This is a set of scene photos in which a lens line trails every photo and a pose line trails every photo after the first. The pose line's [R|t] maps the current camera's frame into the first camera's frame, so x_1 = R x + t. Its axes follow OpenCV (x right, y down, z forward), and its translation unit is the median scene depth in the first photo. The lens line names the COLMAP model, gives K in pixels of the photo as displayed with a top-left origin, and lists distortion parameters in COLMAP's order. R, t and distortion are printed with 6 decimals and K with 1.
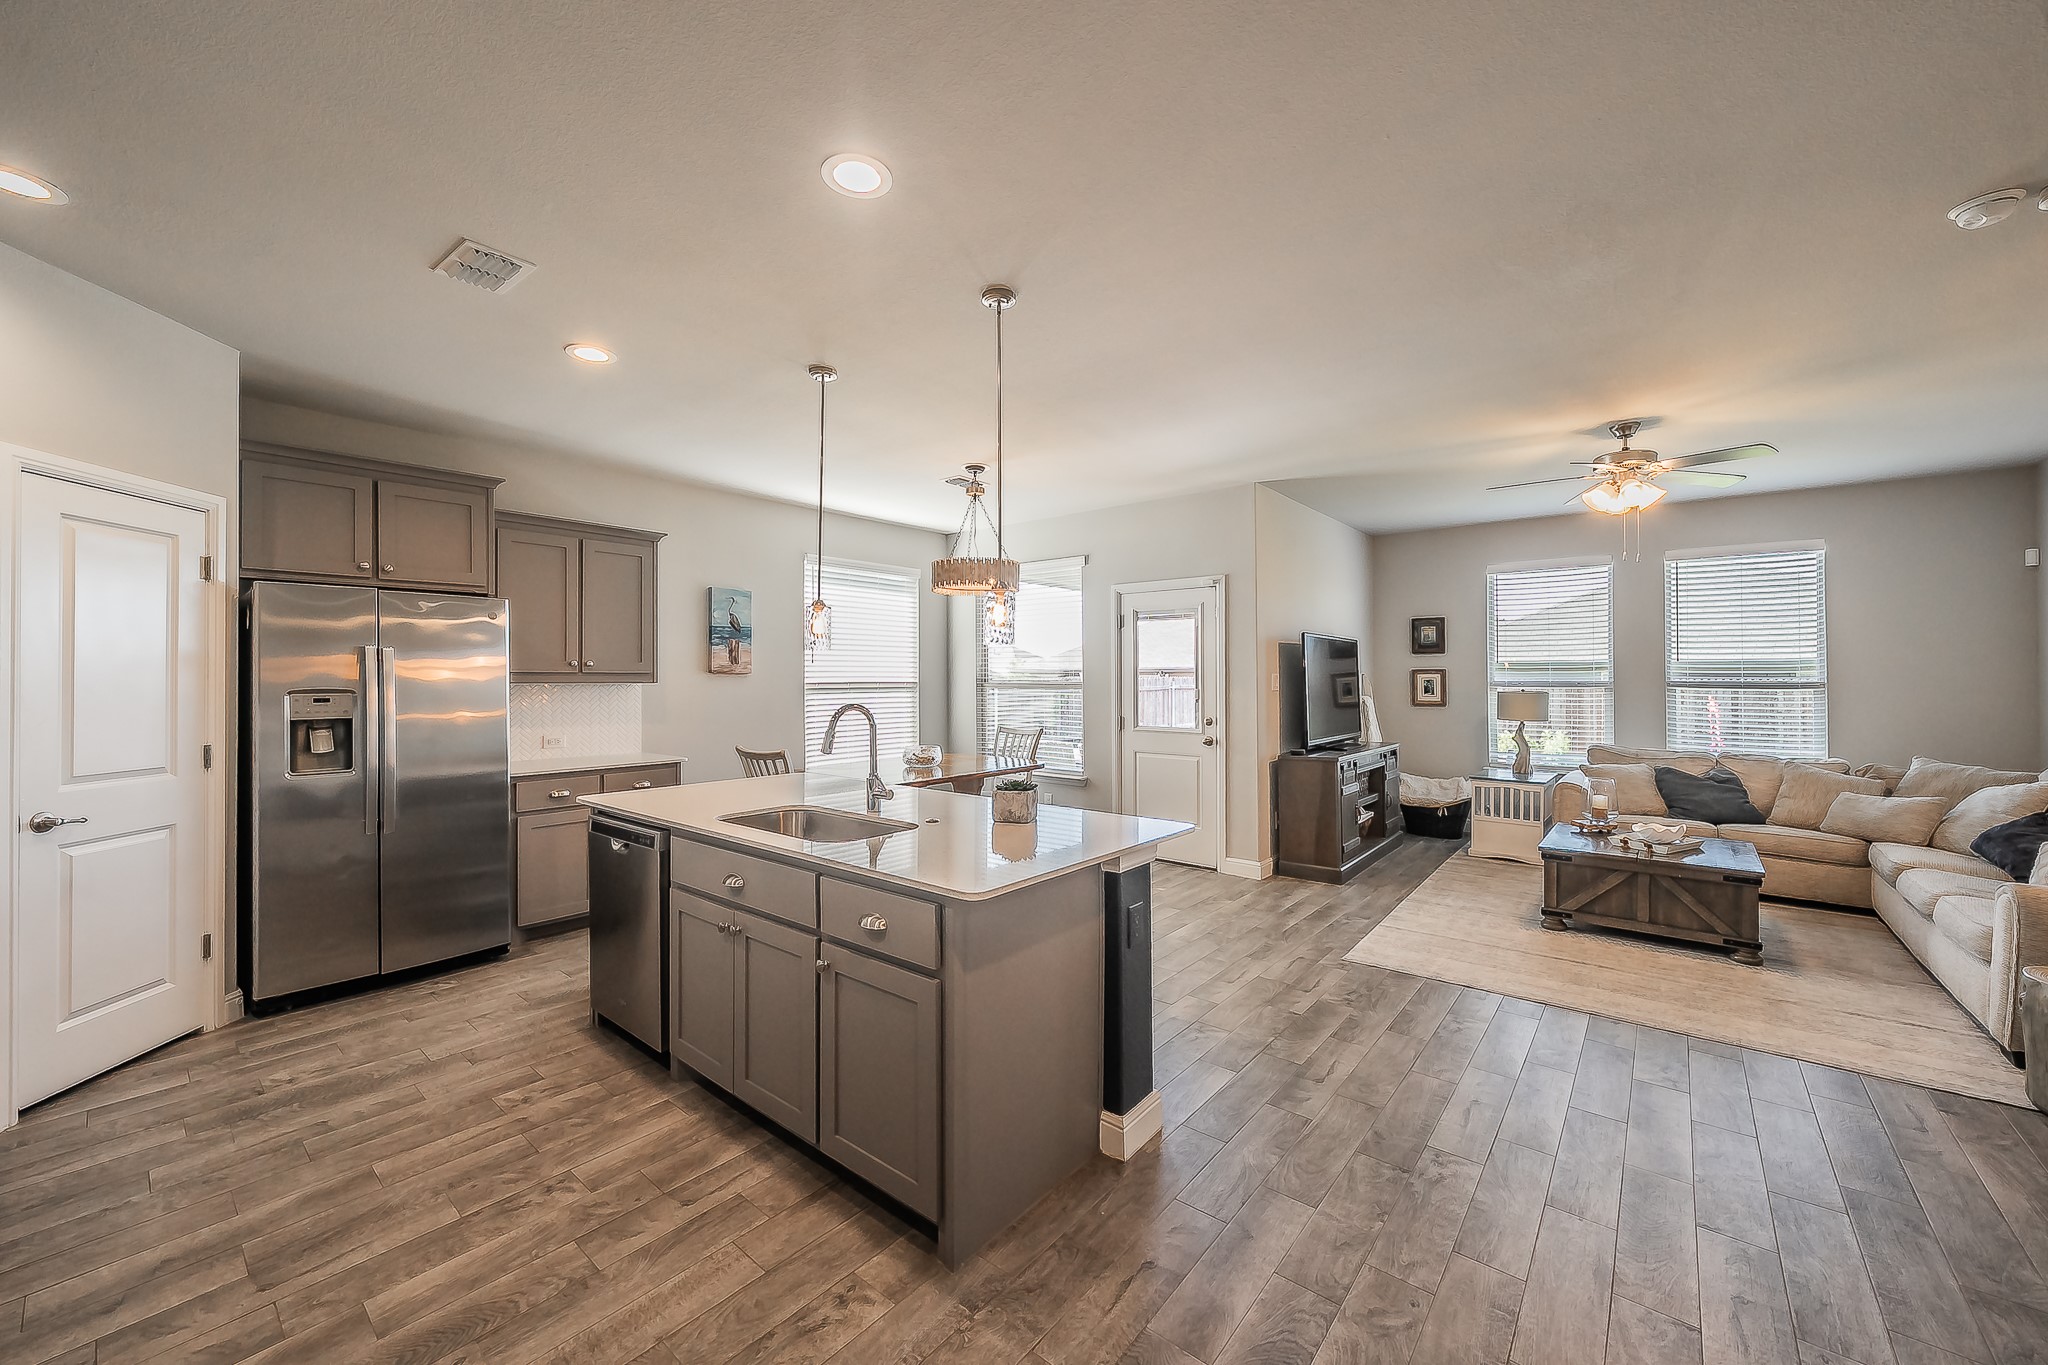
lens RADIAL K [[786.5, 0, 1031.1], [0, 786.5, 664.5], [0, 0, 1]] dist [0.000034, 0.000565]
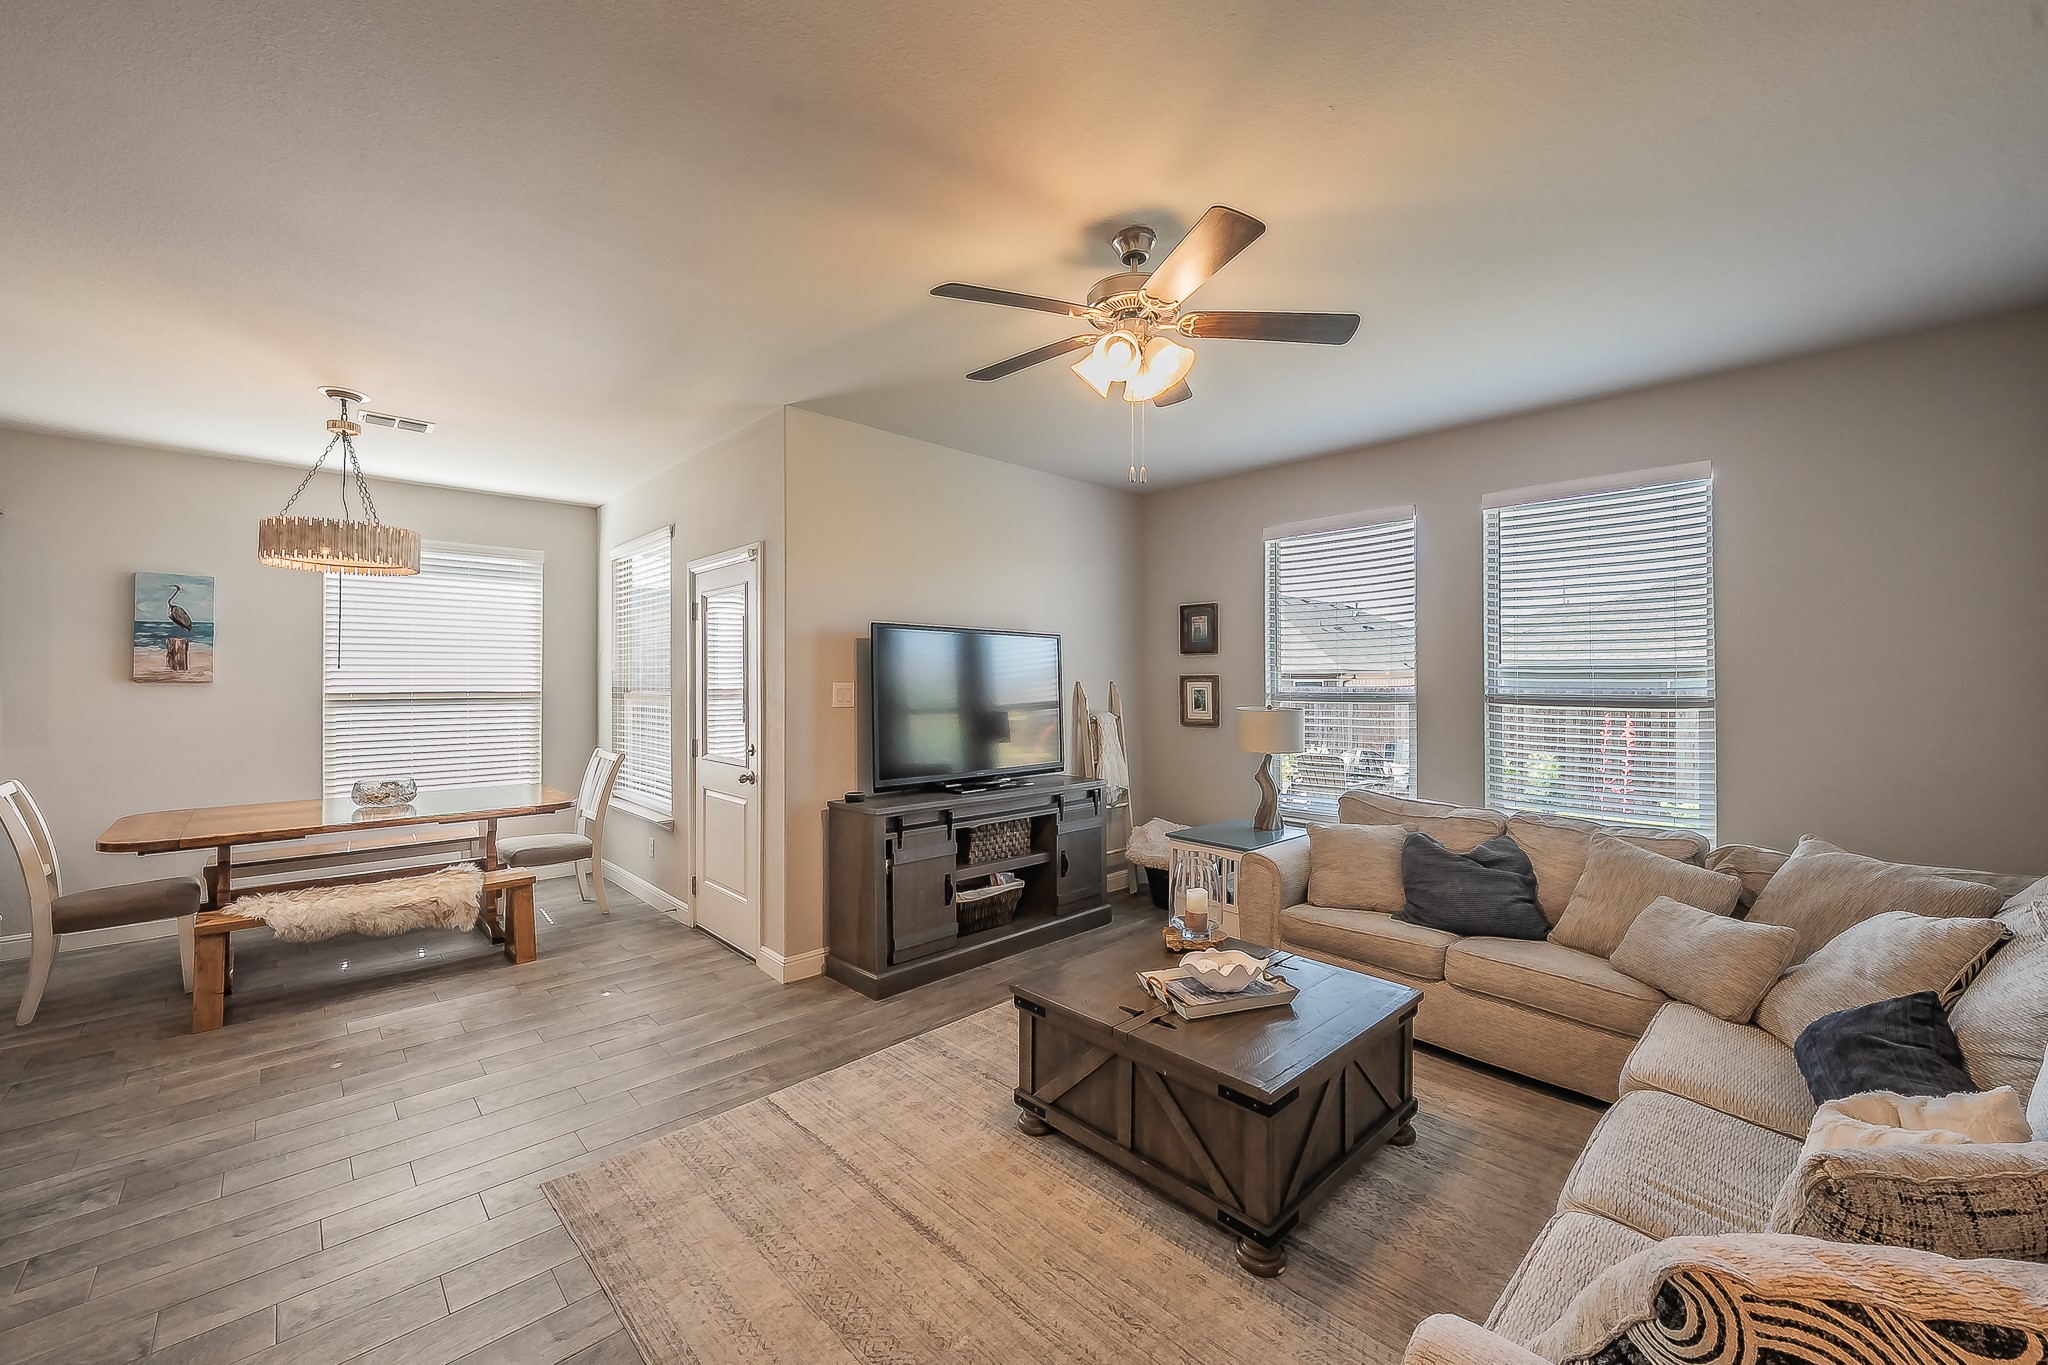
lens RADIAL K [[786.5, 0, 1017.3], [0, 786.5, 681.8], [0, 0, 1]] dist [0.000034, 0.000565]
pose [[0.991544, 0.000472, -0.129766, 0.564026], [0.001496, 0.999885, 0.015069, 0.000600], [0.129759, -0.015136, 0.991430, 0.335992]]
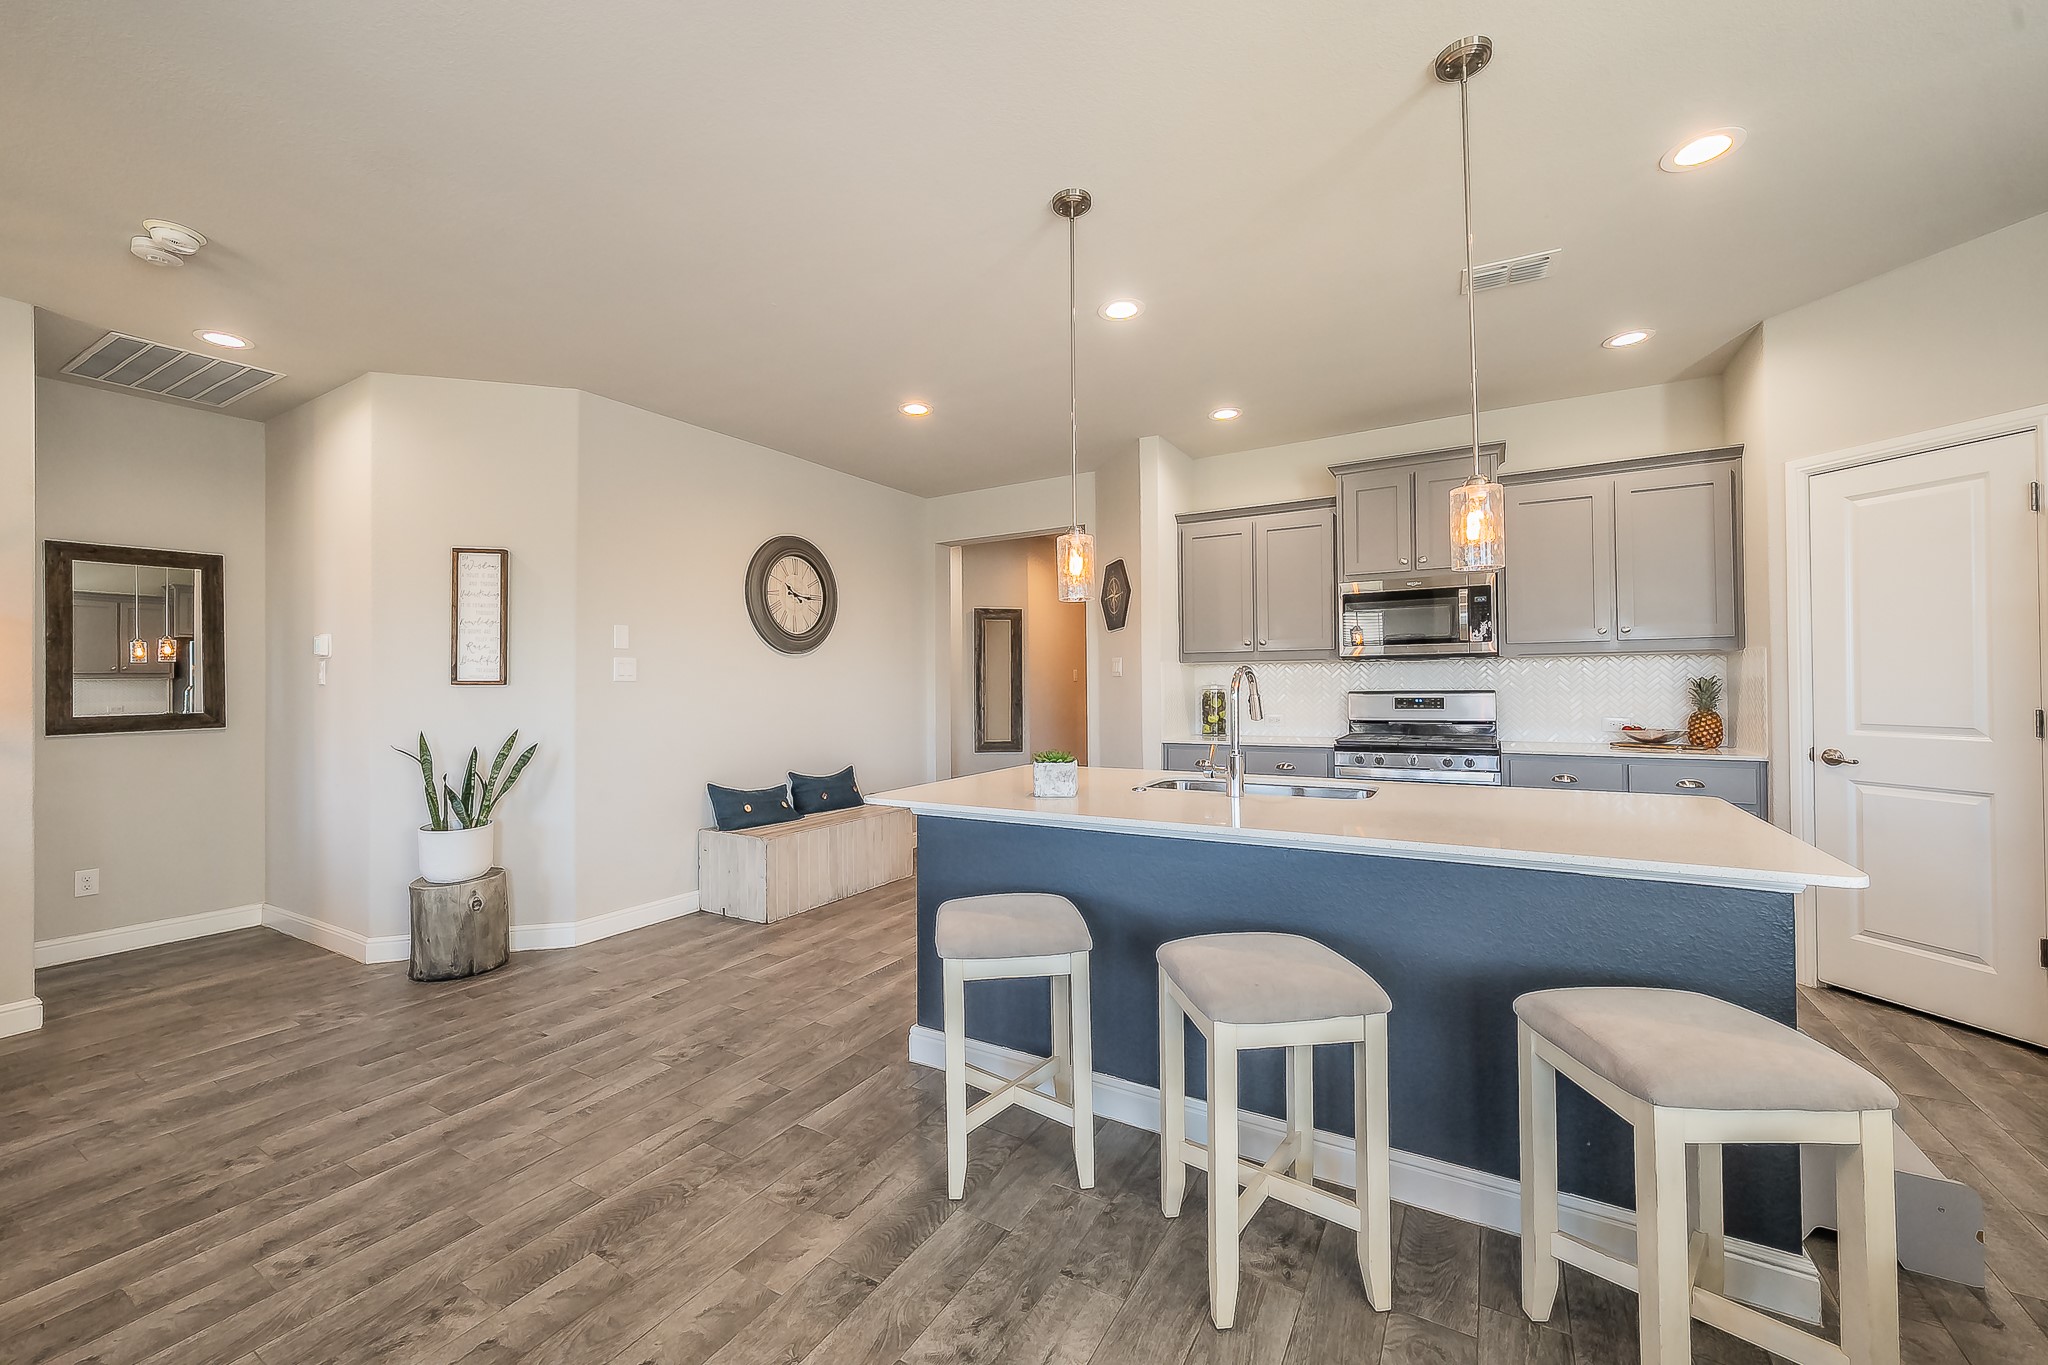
lens RADIAL K [[786.5, 0, 1018.2], [0, 786.5, 670.1], [0, 0, 1]] dist [0.000034, 0.000565]
pose [[-0.987812, 0.009123, -0.155382, 0.080441], [0.014155, 0.999410, -0.031306, 0.040131], [0.155005, -0.033124, -0.987358, 0.926401]]
